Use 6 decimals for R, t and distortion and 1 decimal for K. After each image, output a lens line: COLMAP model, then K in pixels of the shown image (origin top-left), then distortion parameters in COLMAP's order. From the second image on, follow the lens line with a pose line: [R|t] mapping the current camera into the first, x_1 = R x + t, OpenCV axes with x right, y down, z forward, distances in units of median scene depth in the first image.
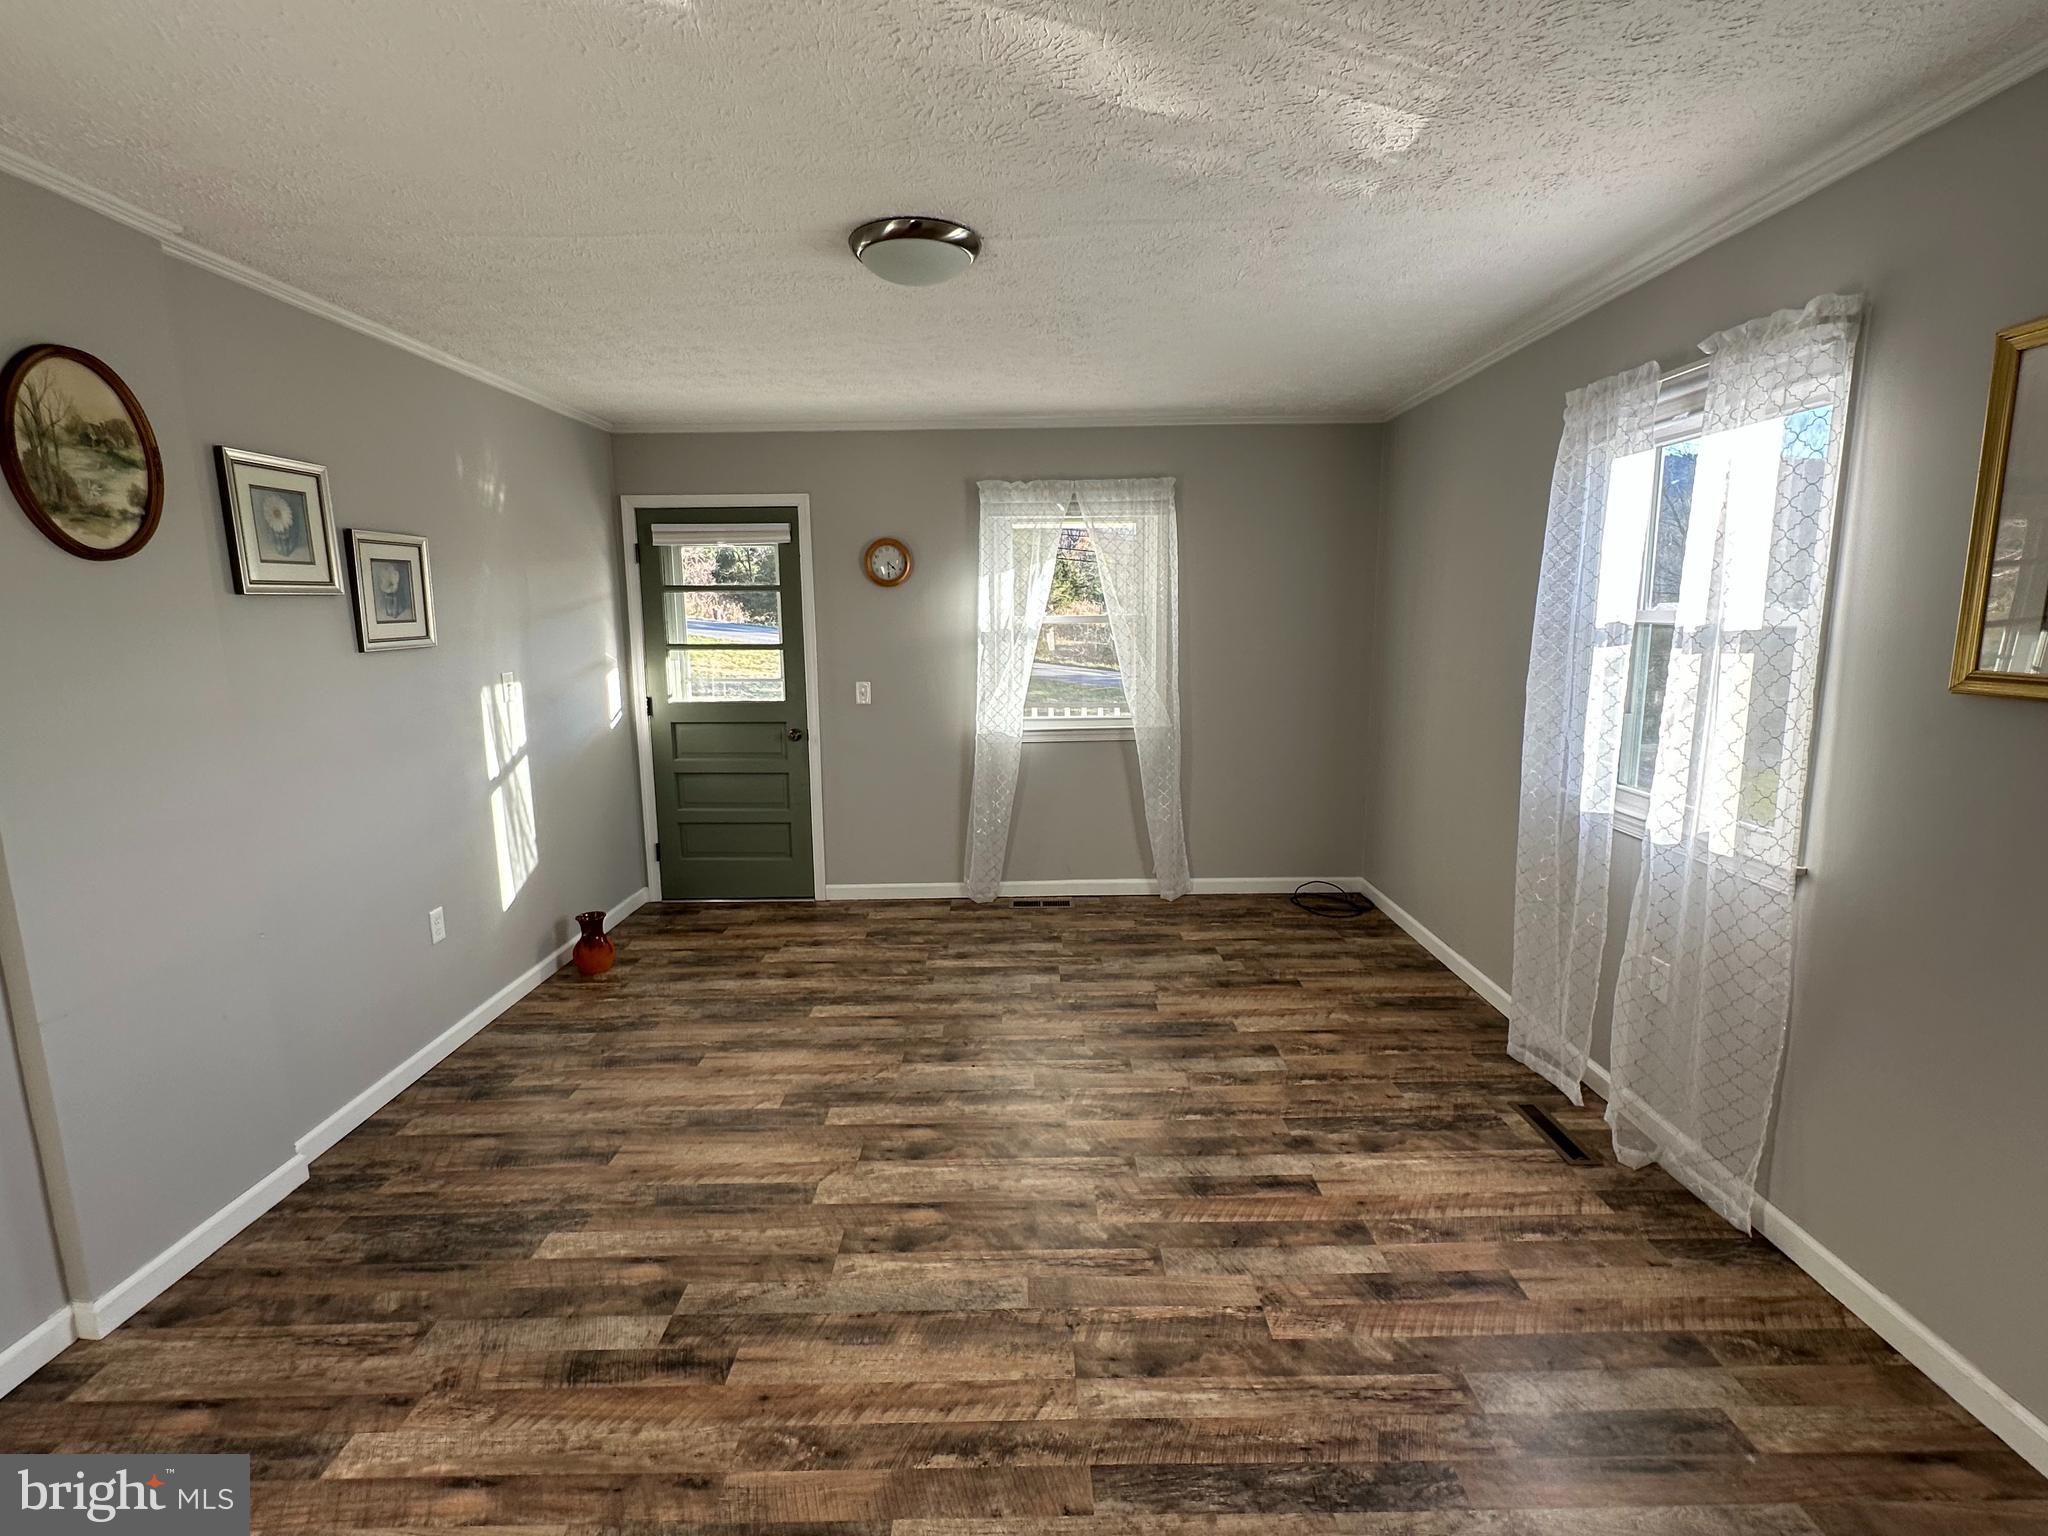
lens RADIAL K [[950.9, 0, 1027.6], [0, 950.9, 769.2], [0, 0, 1]] dist [-0.001948, -0.000208]
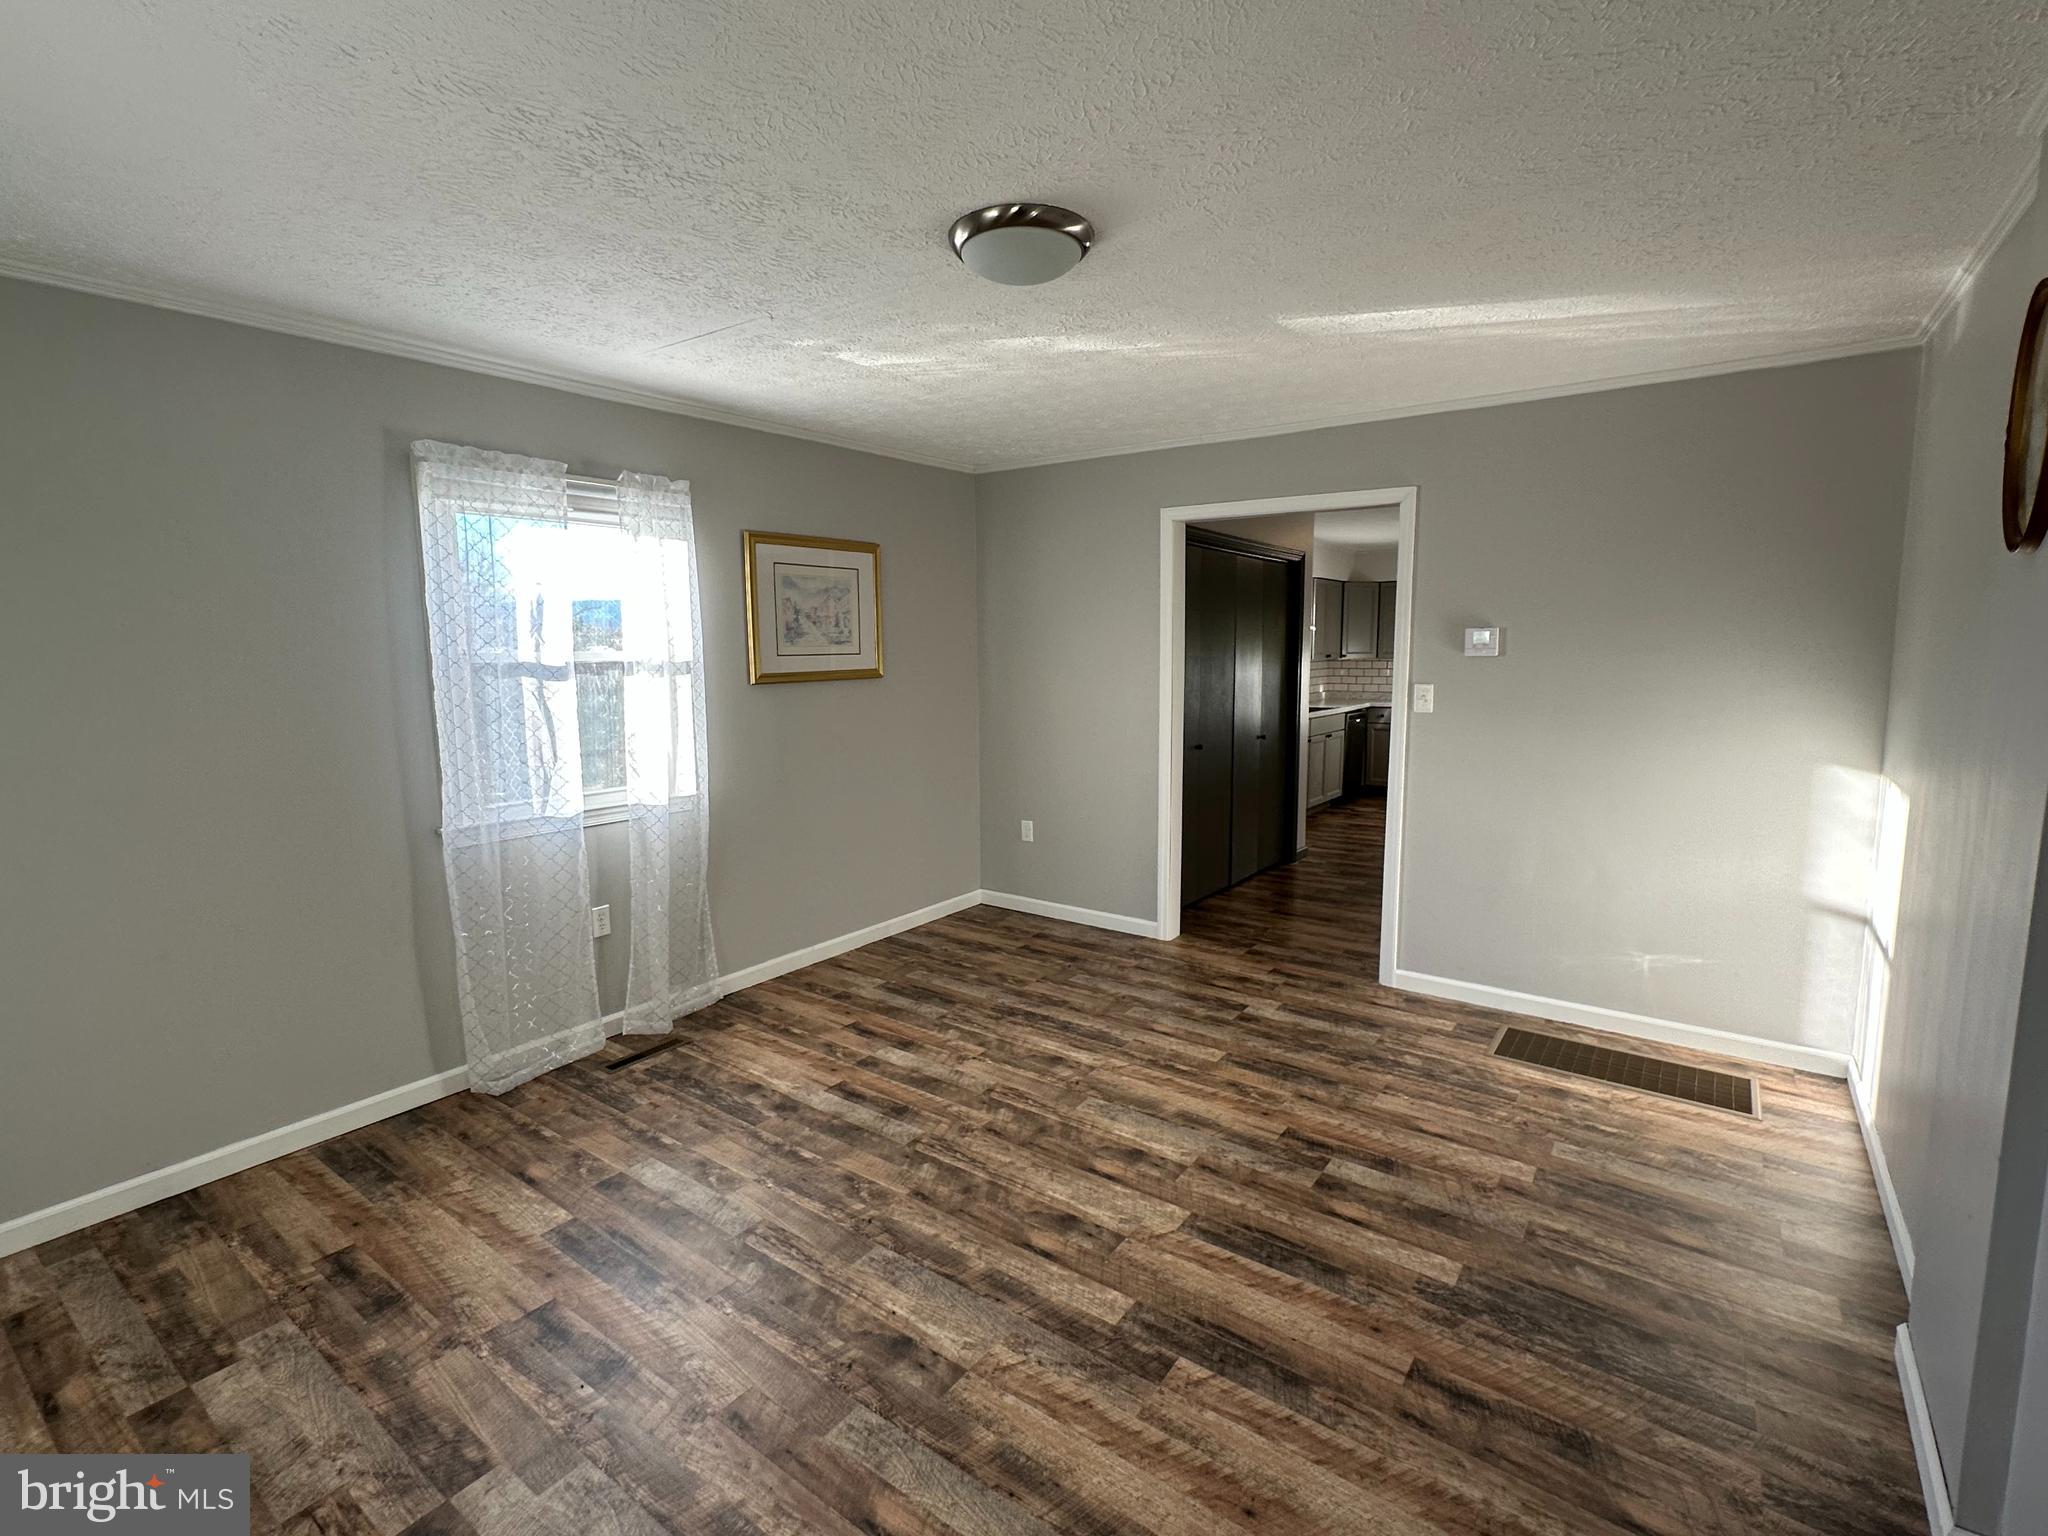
lens RADIAL K [[955.6, 0, 1018.9], [0, 955.6, 767.0], [0, 0, 1]] dist [-0.001729, -0.000111]
pose [[-0.805396, -0.058151, 0.589877, -0.608127], [0.116402, 0.960281, 0.253596, -0.266625], [-0.581195, 0.272908, -0.766638, 1.634655]]
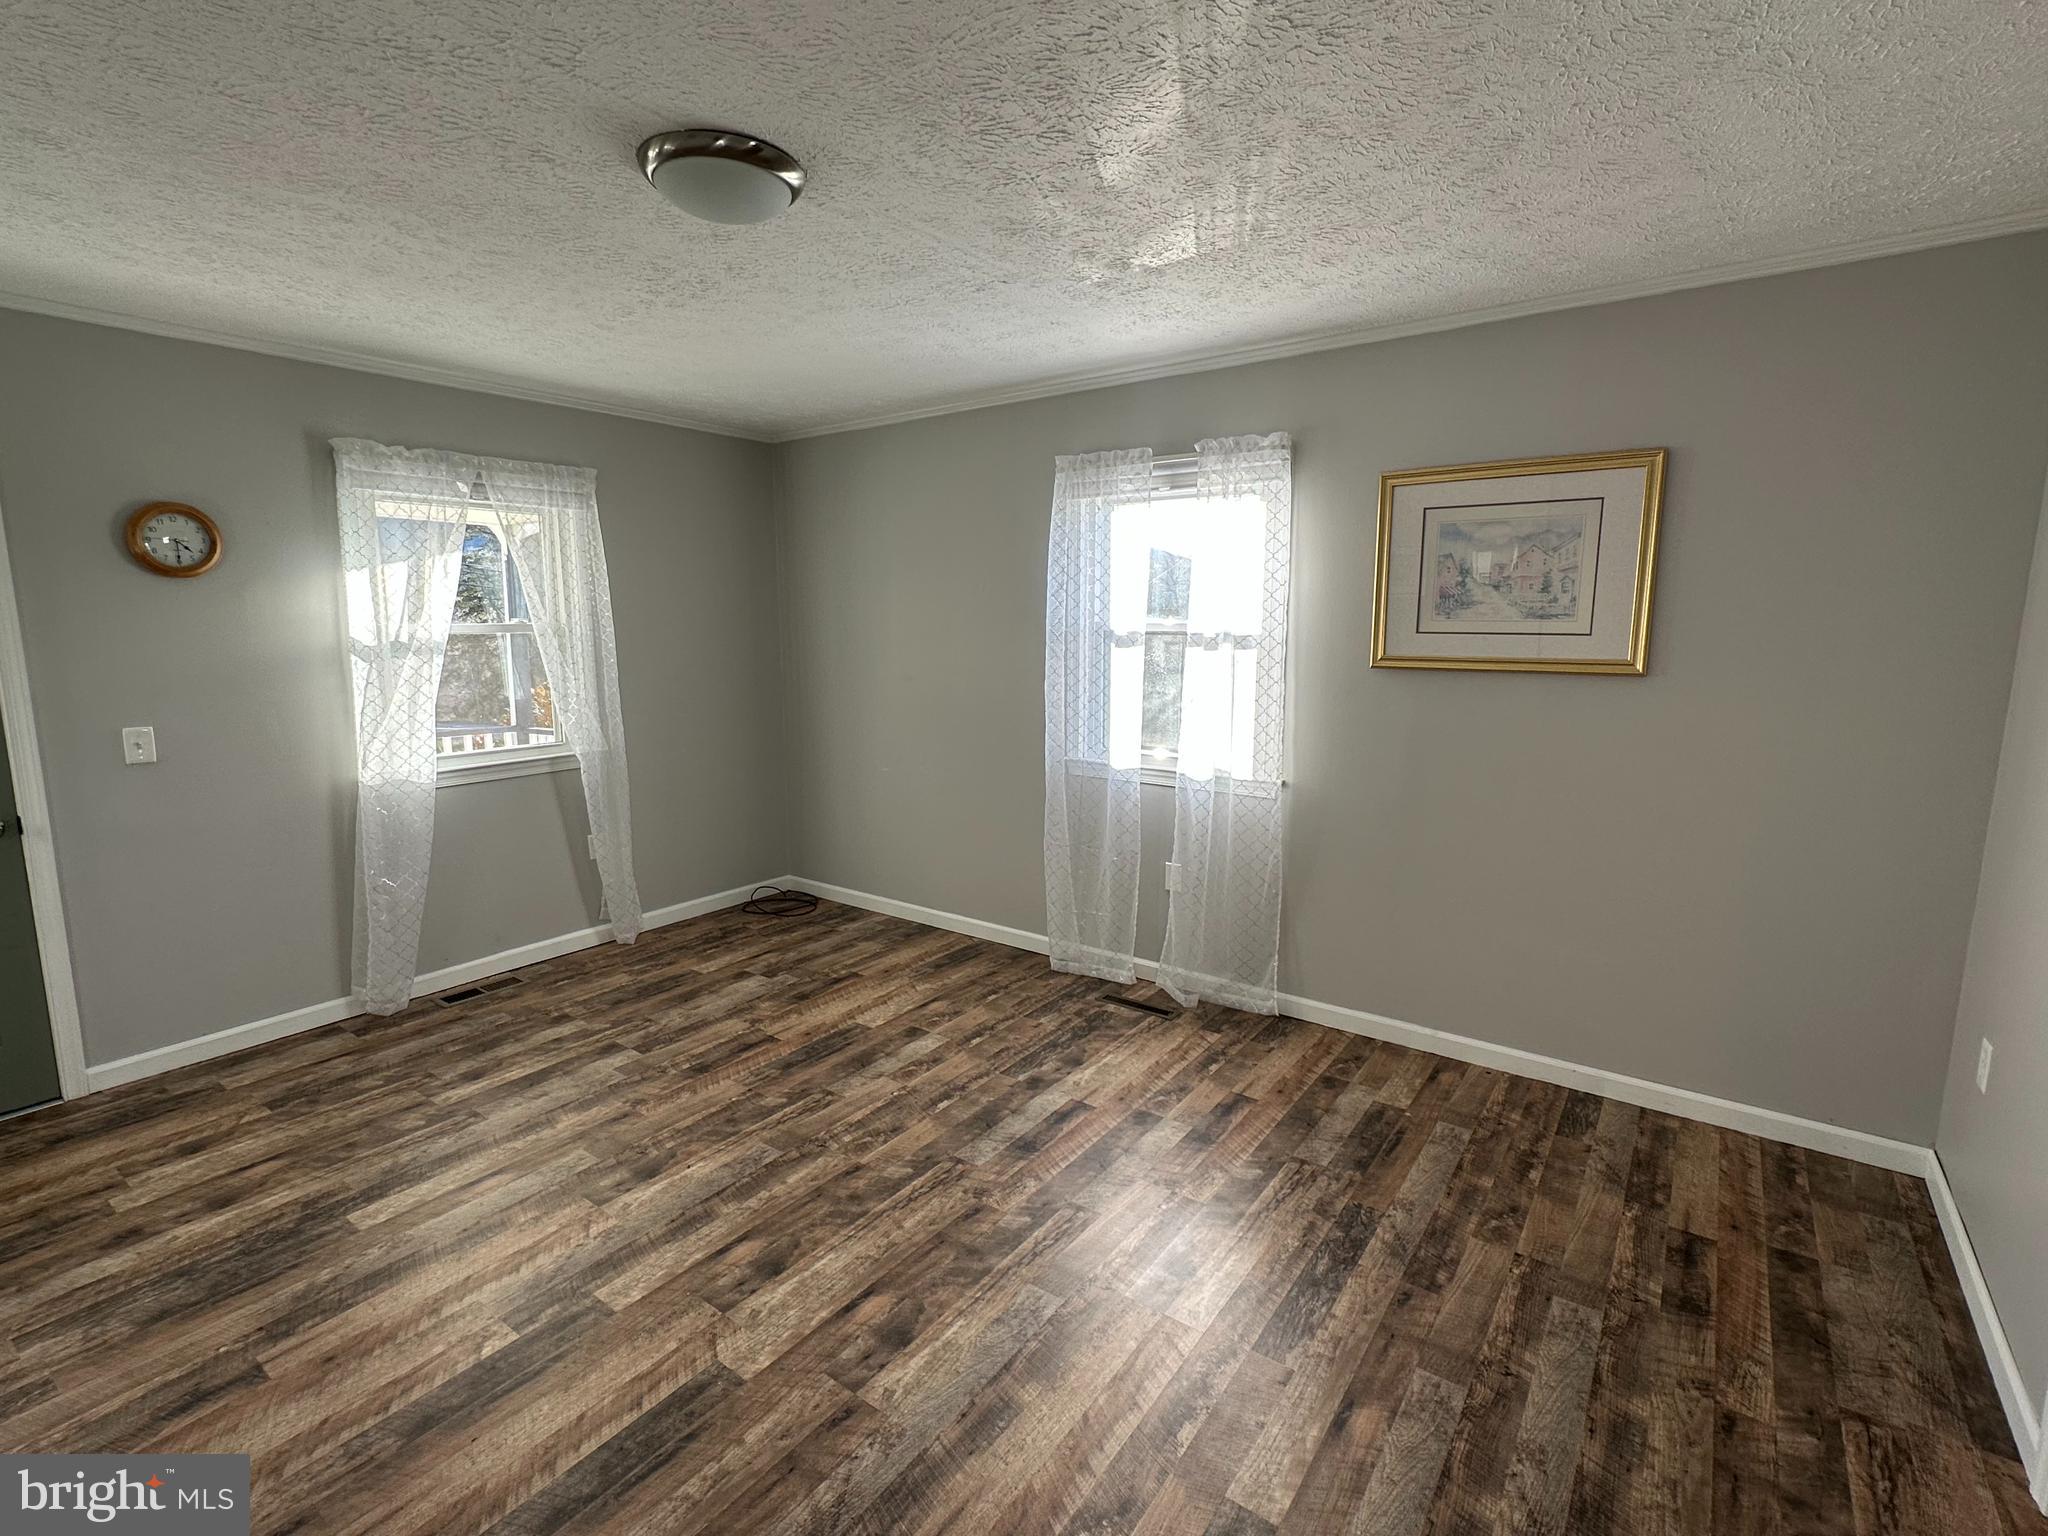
lens RADIAL K [[948.6, 0, 1020.2], [0, 948.6, 768.2], [0, 0, 1]] dist [-0.003167, 0.000842]
pose [[0.595687, -0.114255, 0.795049, -0.600437], [0.124983, 0.990960, 0.048766, -0.042213], [-0.793433, 0.070318, 0.604581, 0.299058]]
